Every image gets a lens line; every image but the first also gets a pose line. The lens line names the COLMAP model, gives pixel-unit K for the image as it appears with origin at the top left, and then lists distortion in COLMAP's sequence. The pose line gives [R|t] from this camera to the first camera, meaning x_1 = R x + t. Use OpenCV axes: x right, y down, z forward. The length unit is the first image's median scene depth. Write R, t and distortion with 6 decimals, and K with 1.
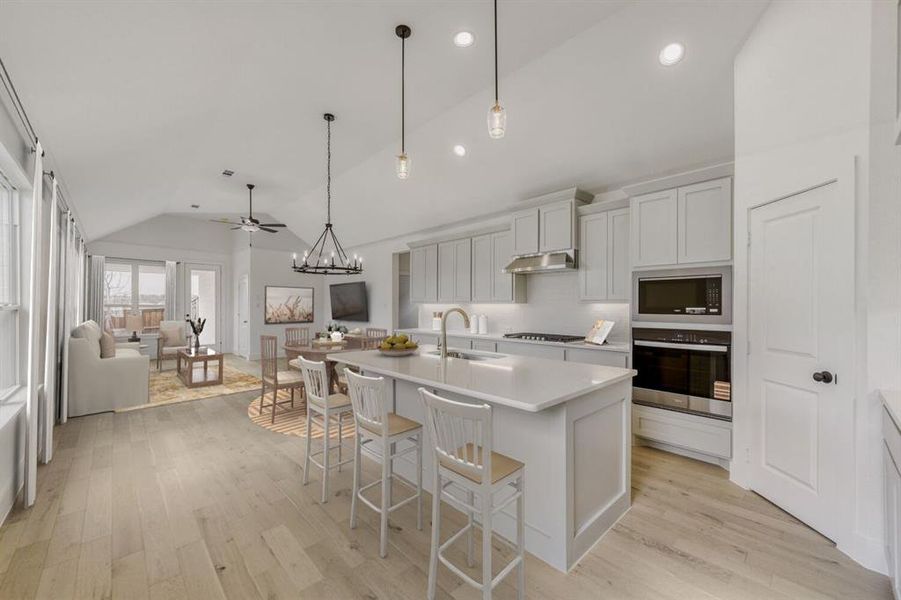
lens RADIAL K [[360.0, 0, 451.9], [0, 360.0, 304.3], [0, 0, 1]] dist [0.006165, -0.002212]
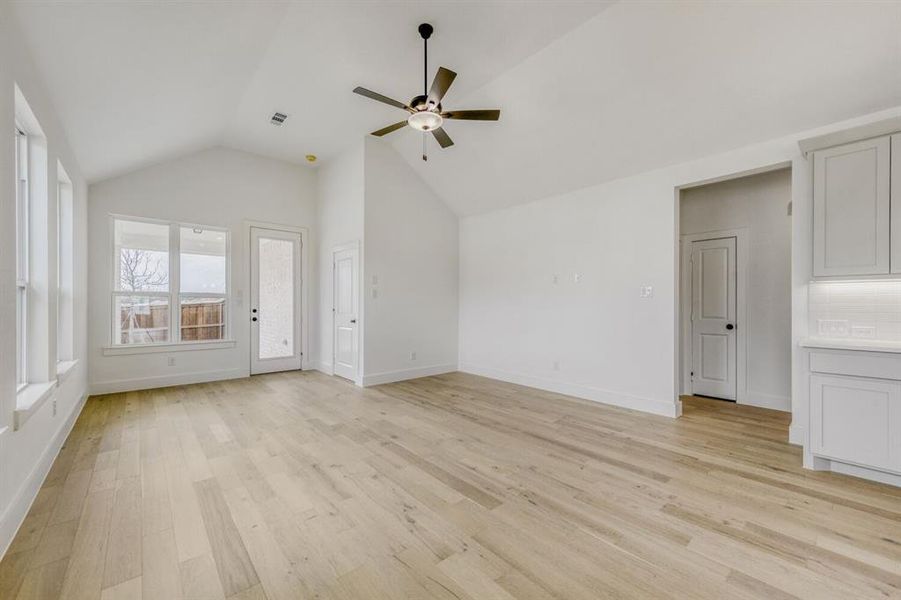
lens RADIAL K [[360.0, 0, 454.6], [0, 360.0, 303.8], [0, 0, 1]] dist [0.006165, -0.002212]
pose [[0.999473, 0.001509, -0.032415, -1.061508], [-0.001431, 0.999996, 0.002447, 0.049241], [0.032419, -0.002399, 0.999471, 1.127778]]
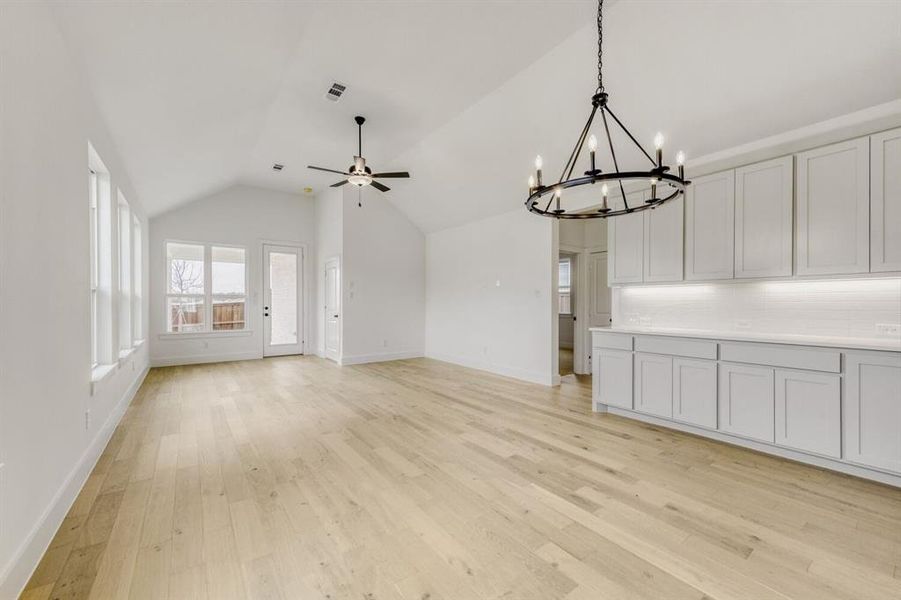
lens RADIAL K [[360.0, 0, 452.9], [0, 360.0, 302.9], [0, 0, 1]] dist [0.006165, -0.002212]
pose [[0.992976, 0.000111, -0.118312, -0.626974], [0.000192, 0.999997, 0.002548, 0.050082], [0.118312, -0.002553, 0.992973, 0.696589]]
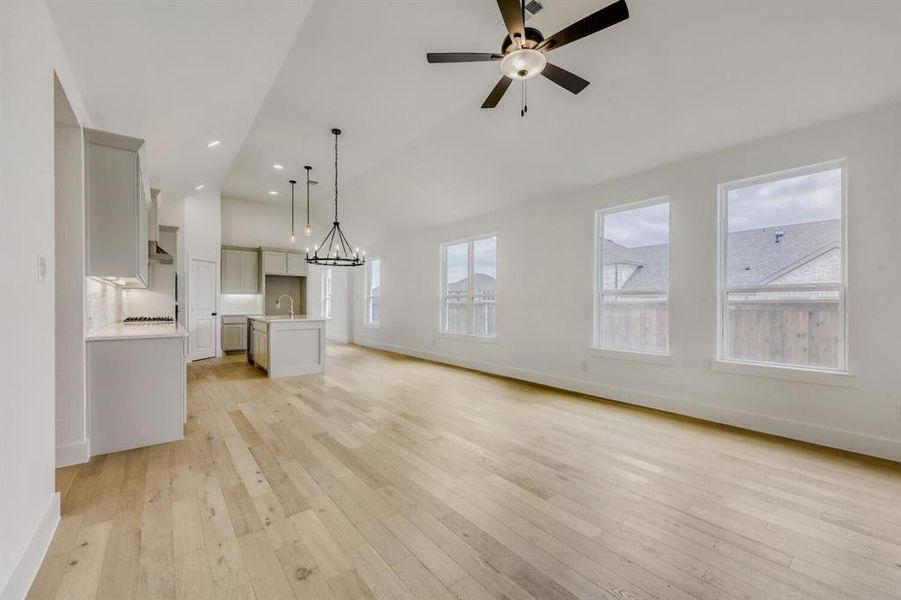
lens RADIAL K [[360.0, 0, 454.4], [0, 360.0, 303.2], [0, 0, 1]] dist [0.006165, -0.002212]
pose [[-0.997288, -0.004657, 0.073454, -1.091128], [-0.005051, 0.999974, -0.005184, 0.060091], [-0.073428, -0.005541, -0.997285, 2.868717]]
